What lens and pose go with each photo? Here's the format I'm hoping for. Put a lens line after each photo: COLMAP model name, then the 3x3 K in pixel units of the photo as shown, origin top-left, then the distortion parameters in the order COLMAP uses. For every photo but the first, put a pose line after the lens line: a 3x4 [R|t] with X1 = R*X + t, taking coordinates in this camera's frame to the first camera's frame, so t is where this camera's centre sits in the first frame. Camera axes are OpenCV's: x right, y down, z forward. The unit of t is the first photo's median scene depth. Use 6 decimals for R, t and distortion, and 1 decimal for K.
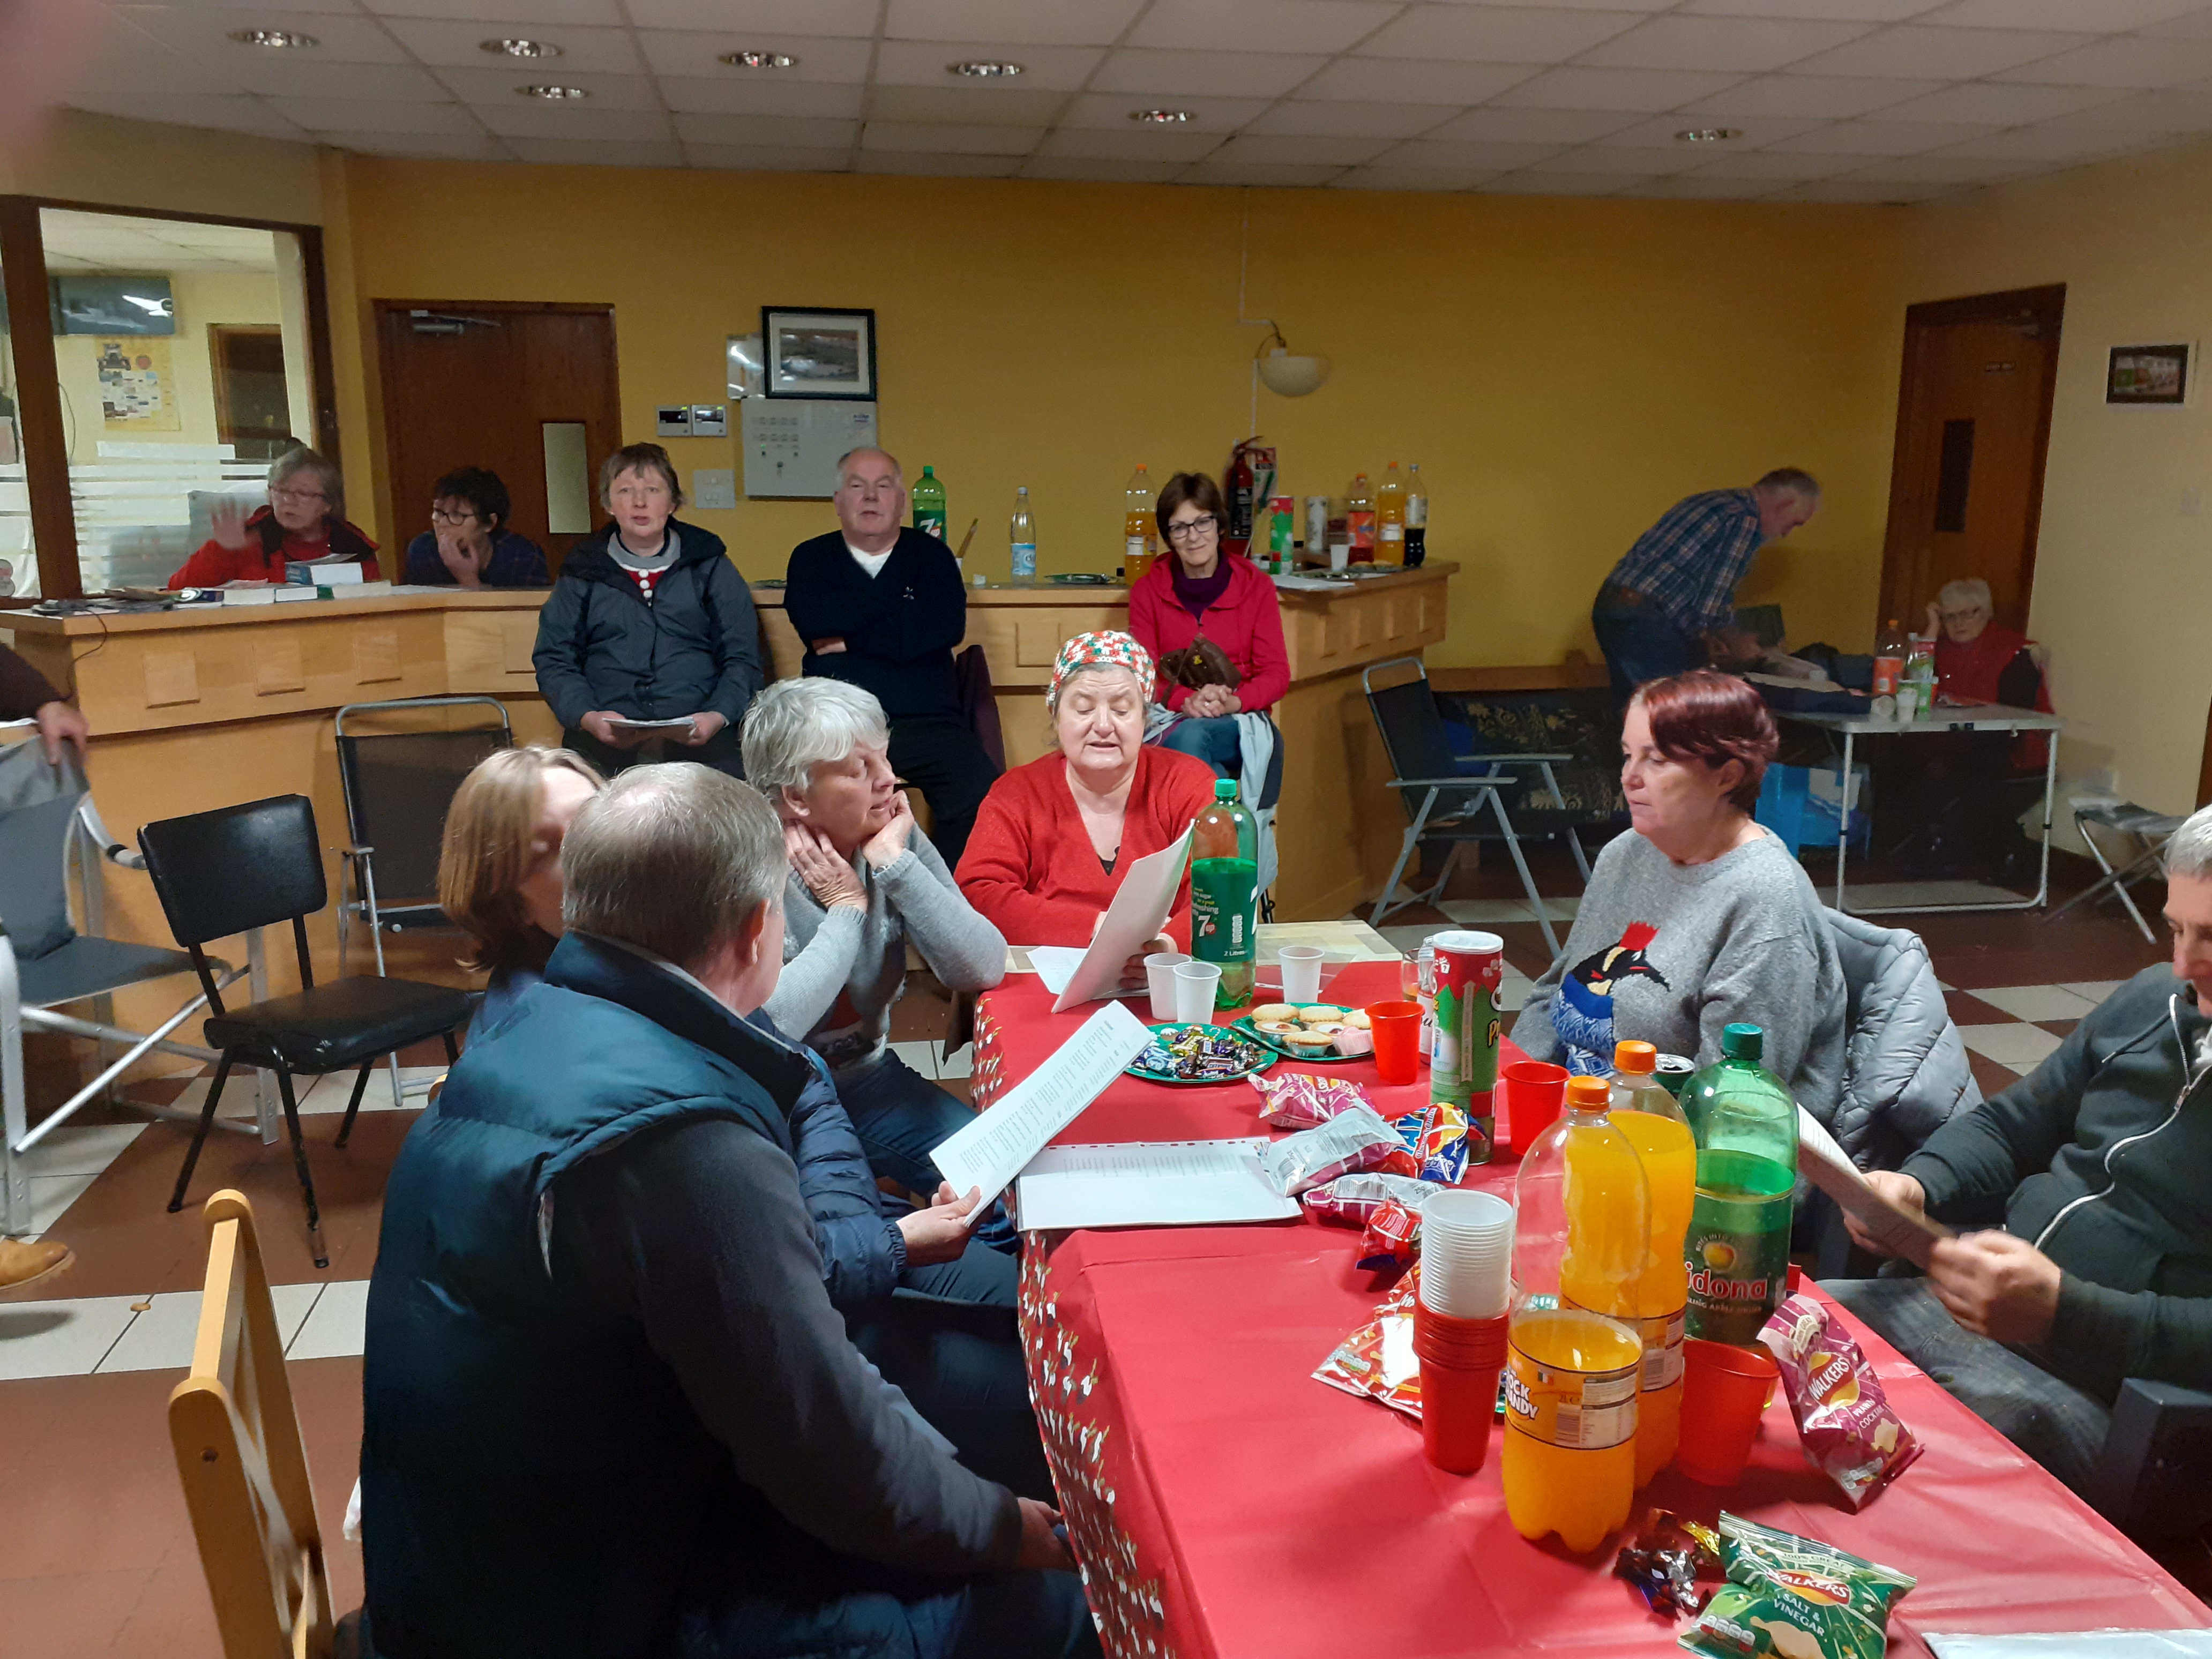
lens RADIAL K [[1795.3, 0, 1100.2], [0, 1795.3, 837.5], [0, 0, 1]] dist [0.145061, -0.224638]
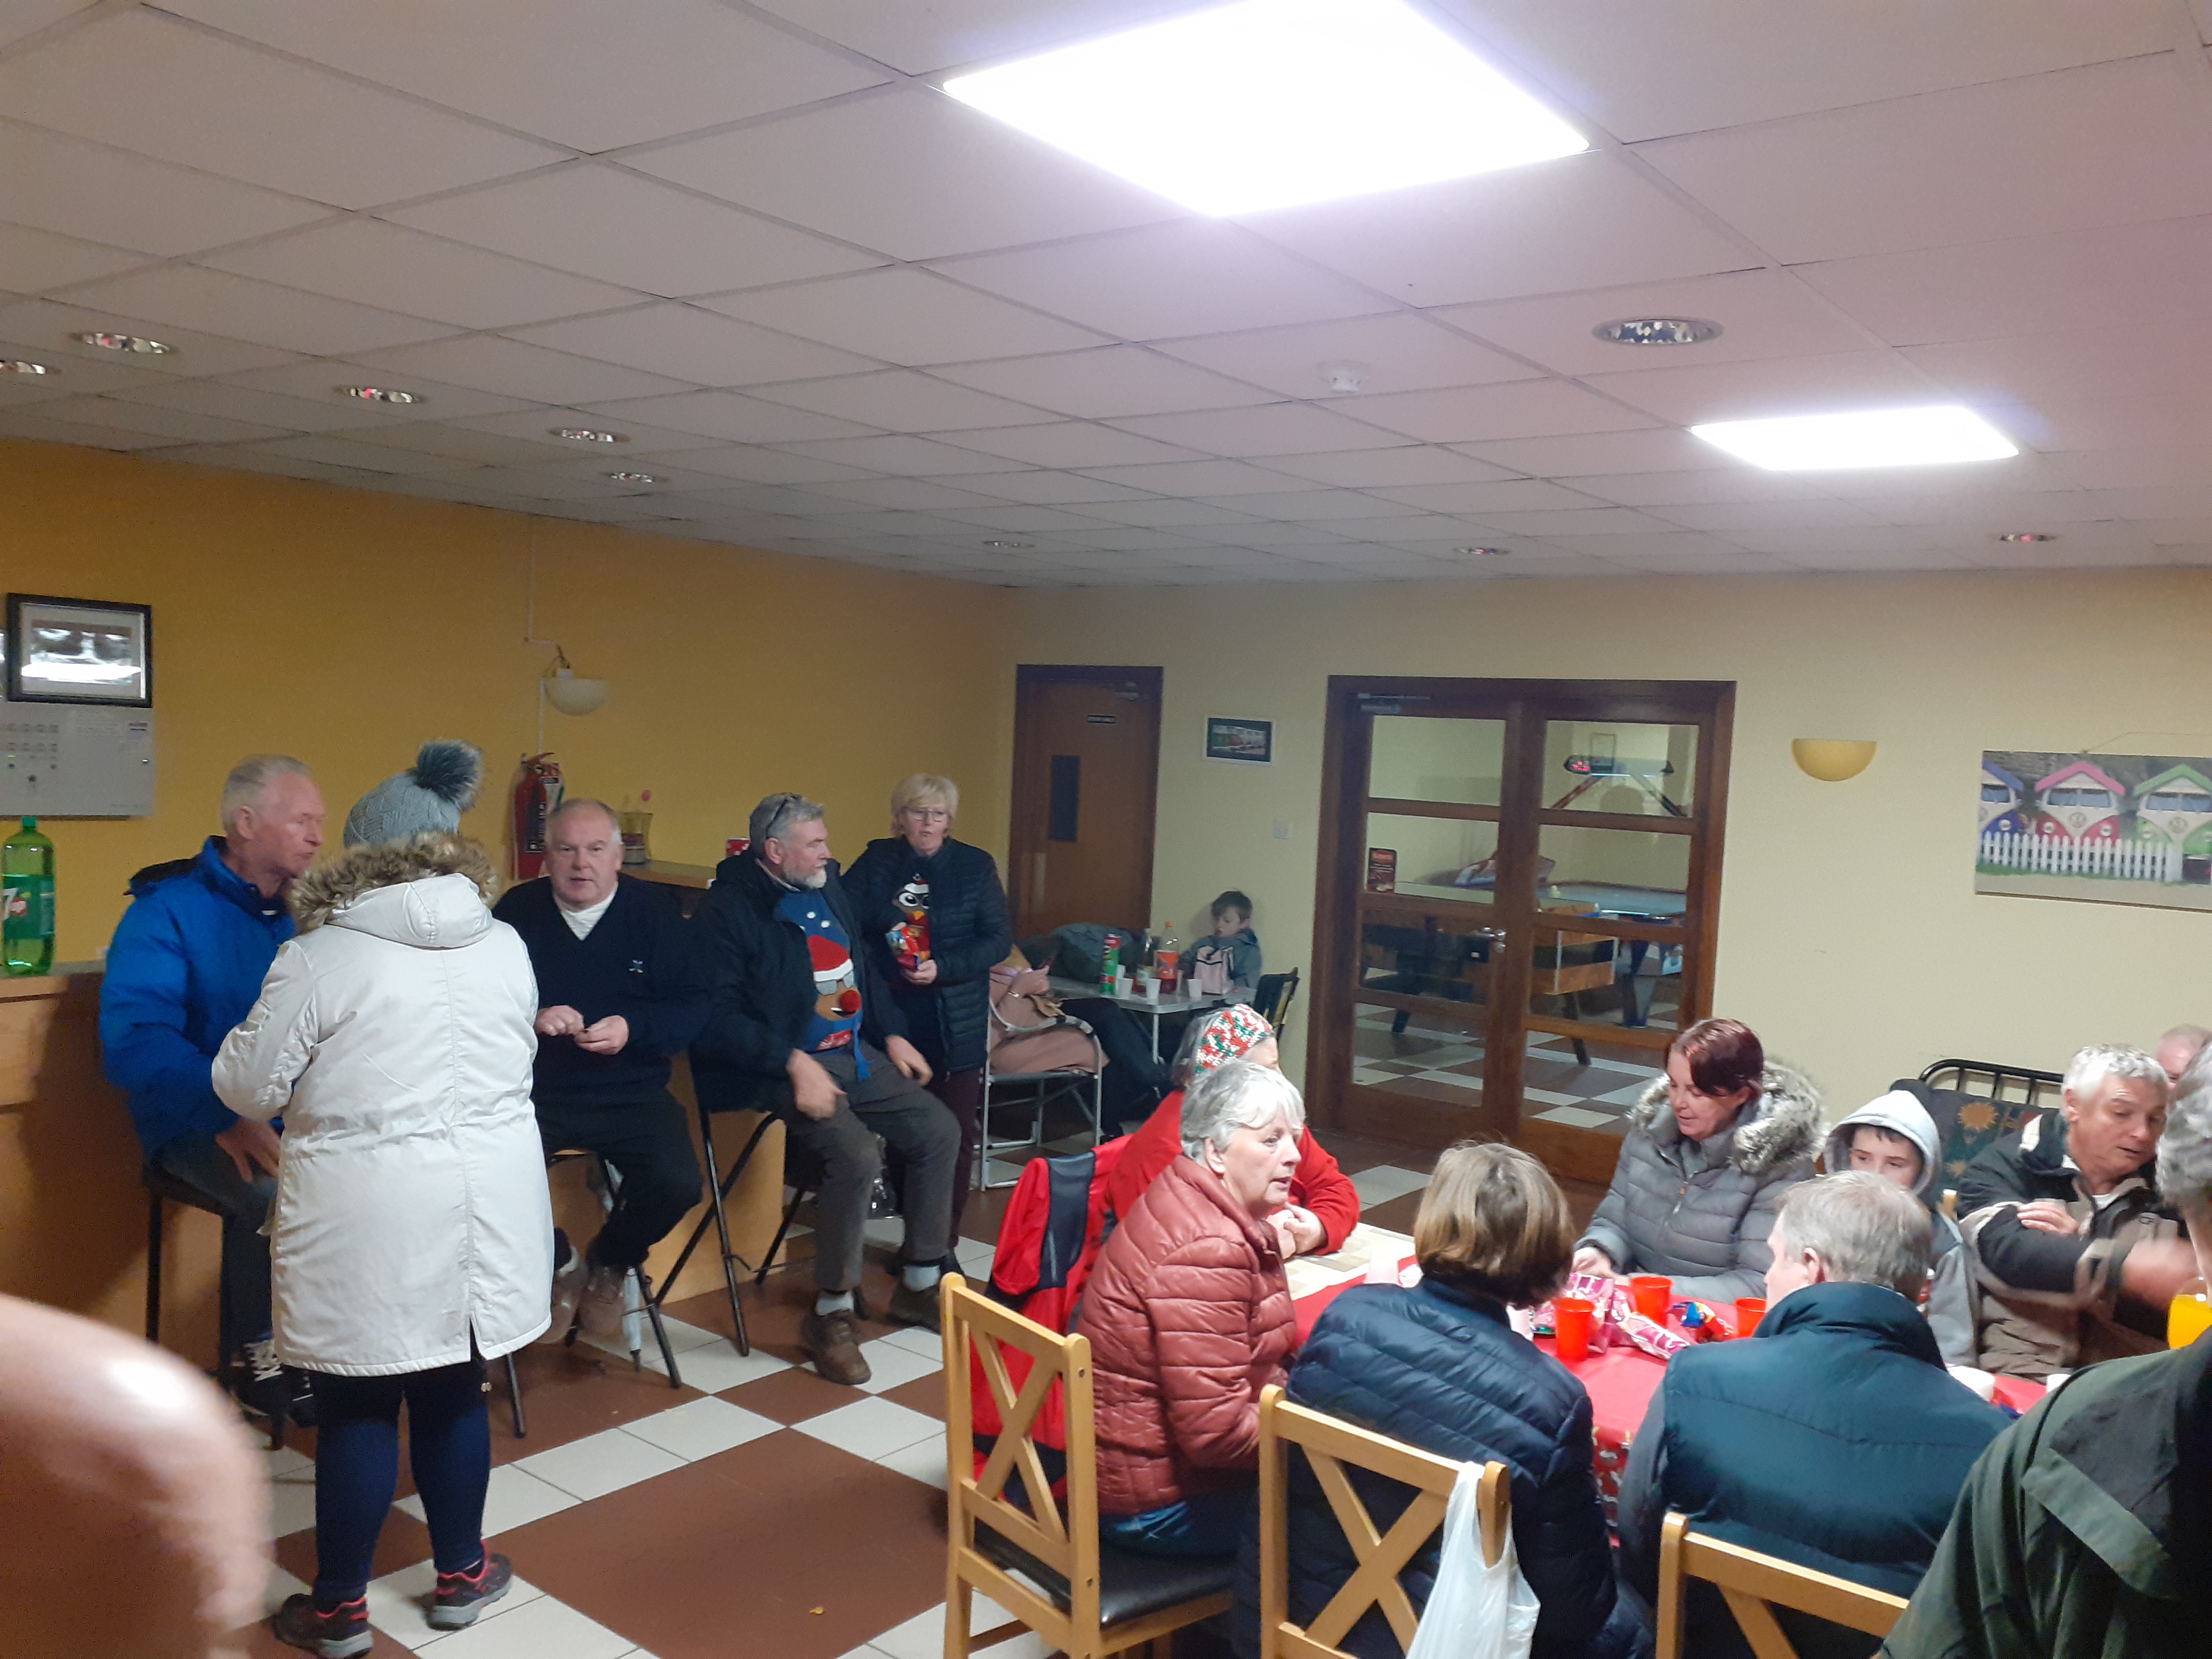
lens RADIAL K [[1814.6, 0, 1113.5], [0, 1814.6, 816.2], [0, 0, 1]] dist [0.146650, -0.247731]
pose [[0.741325, -0.000375, 0.671146, -0.380150], [0.093929, 0.990216, -0.103197, -0.055954], [-0.664540, 0.139543, 0.734107, 0.057316]]
